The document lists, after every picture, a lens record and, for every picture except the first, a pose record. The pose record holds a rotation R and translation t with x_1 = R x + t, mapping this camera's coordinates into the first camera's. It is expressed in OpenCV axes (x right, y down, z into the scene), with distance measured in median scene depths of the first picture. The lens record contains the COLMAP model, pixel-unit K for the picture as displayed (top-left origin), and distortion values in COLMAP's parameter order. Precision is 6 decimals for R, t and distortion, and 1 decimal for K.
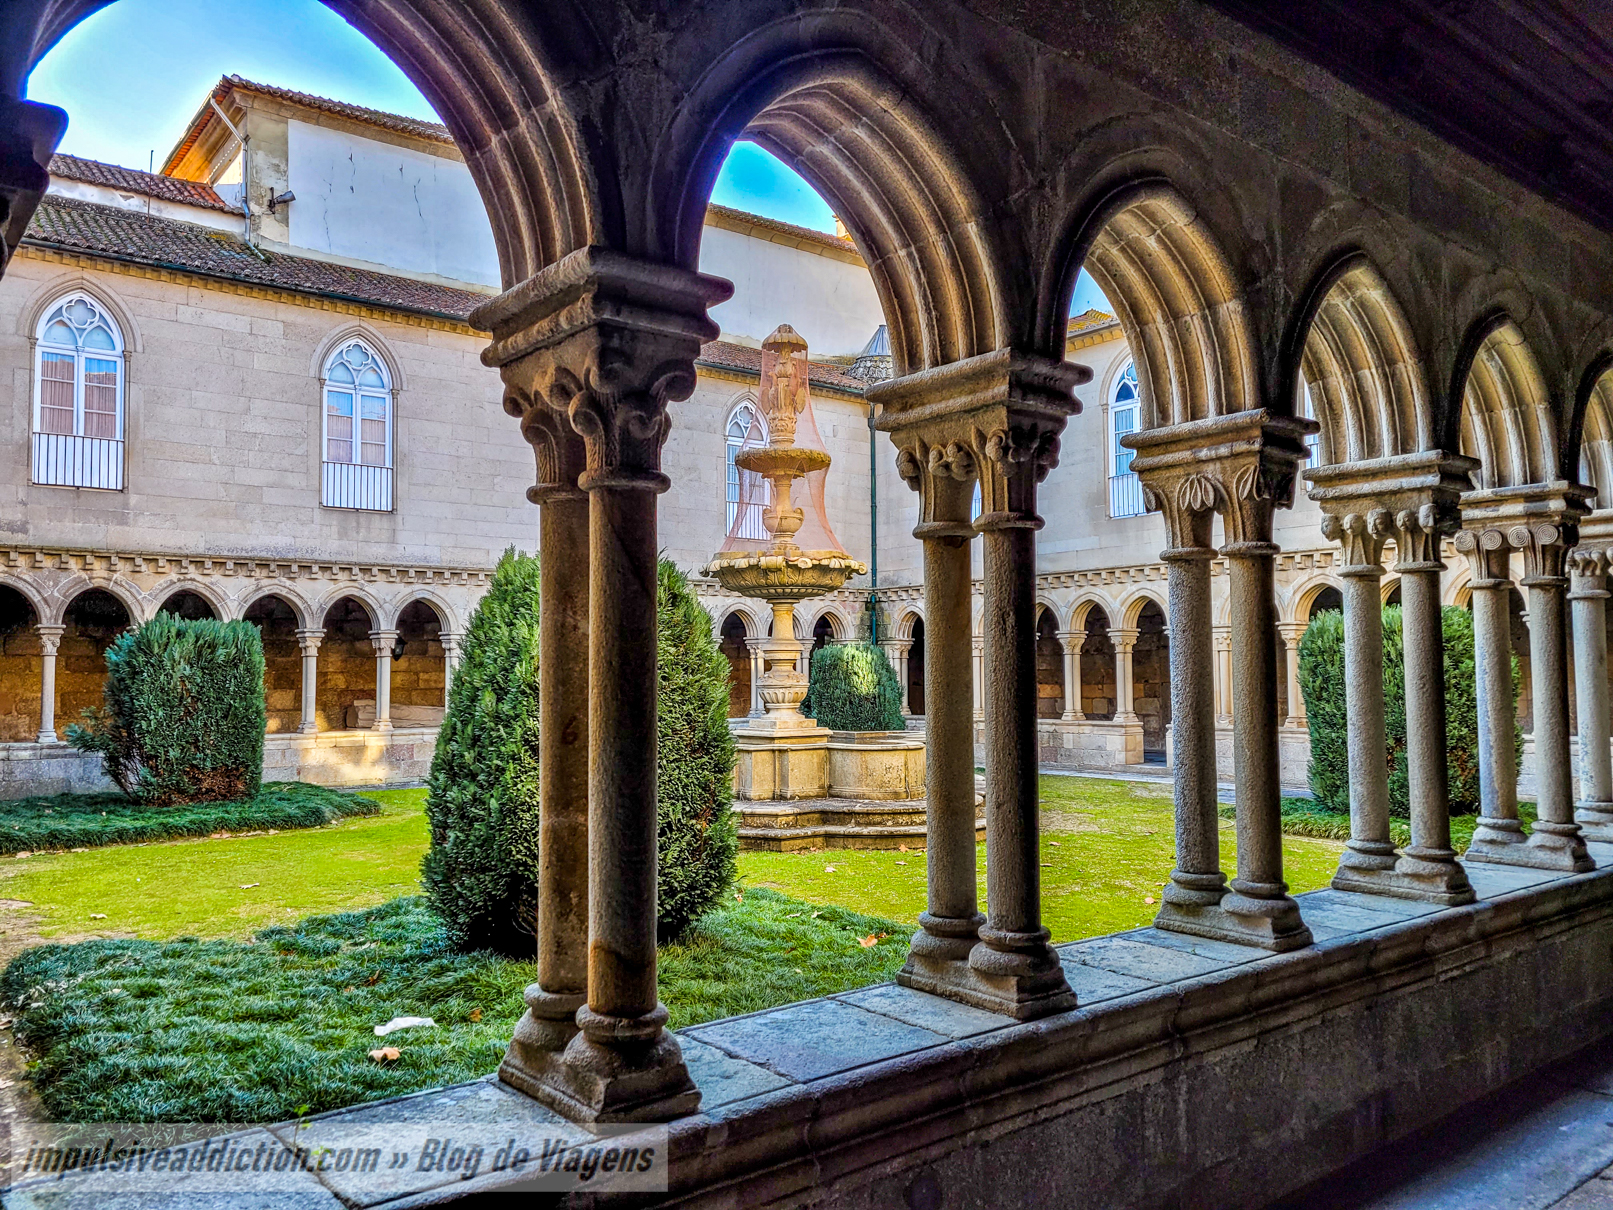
lens RADIAL K [[1196.8, 0, 817.1], [0, 1196.8, 645.9], [0, 0, 1]] dist [0.046250, -0.038714]
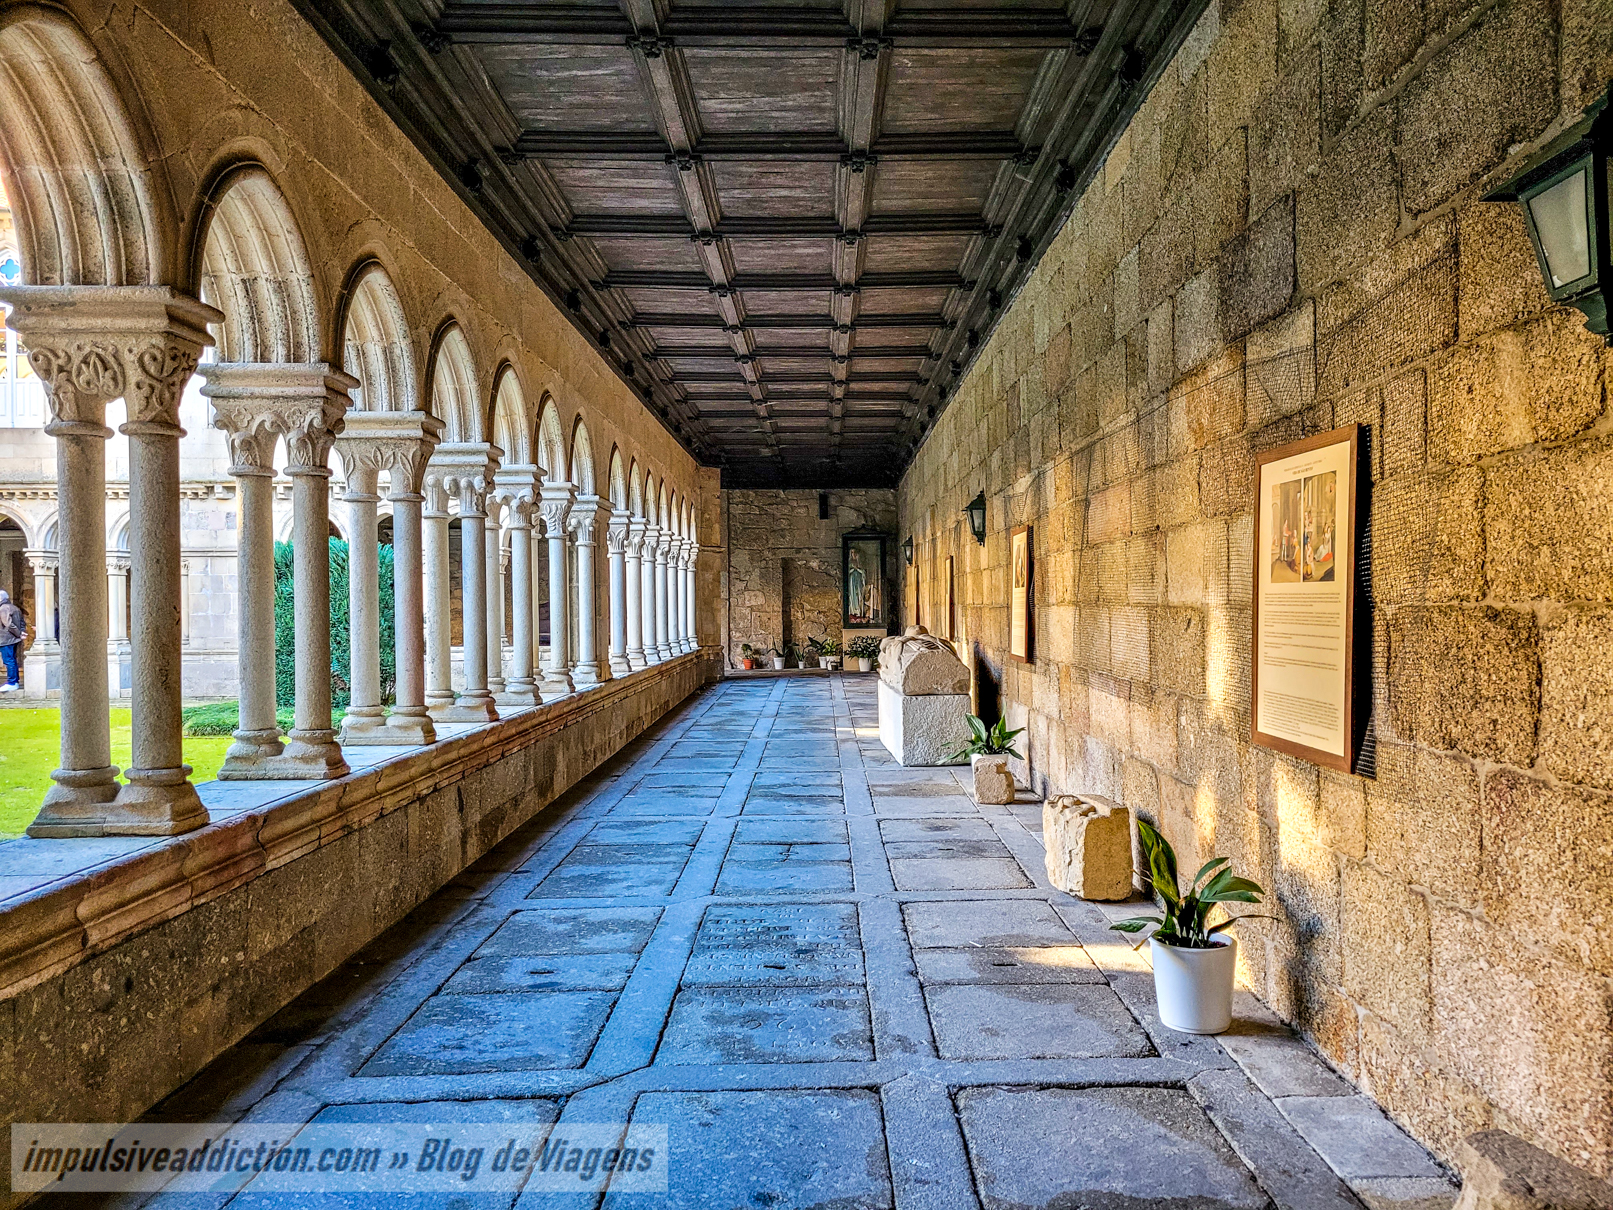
lens RADIAL K [[1196.8, 0, 817.1], [0, 1196.8, 645.9], [0, 0, 1]] dist [0.046250, -0.038714]
pose [[0.628067, 0.007513, 0.778123, -0.236795], [-0.073292, 0.996079, 0.049541, -0.000900], [-0.774700, -0.088145, 0.626155, -0.181945]]
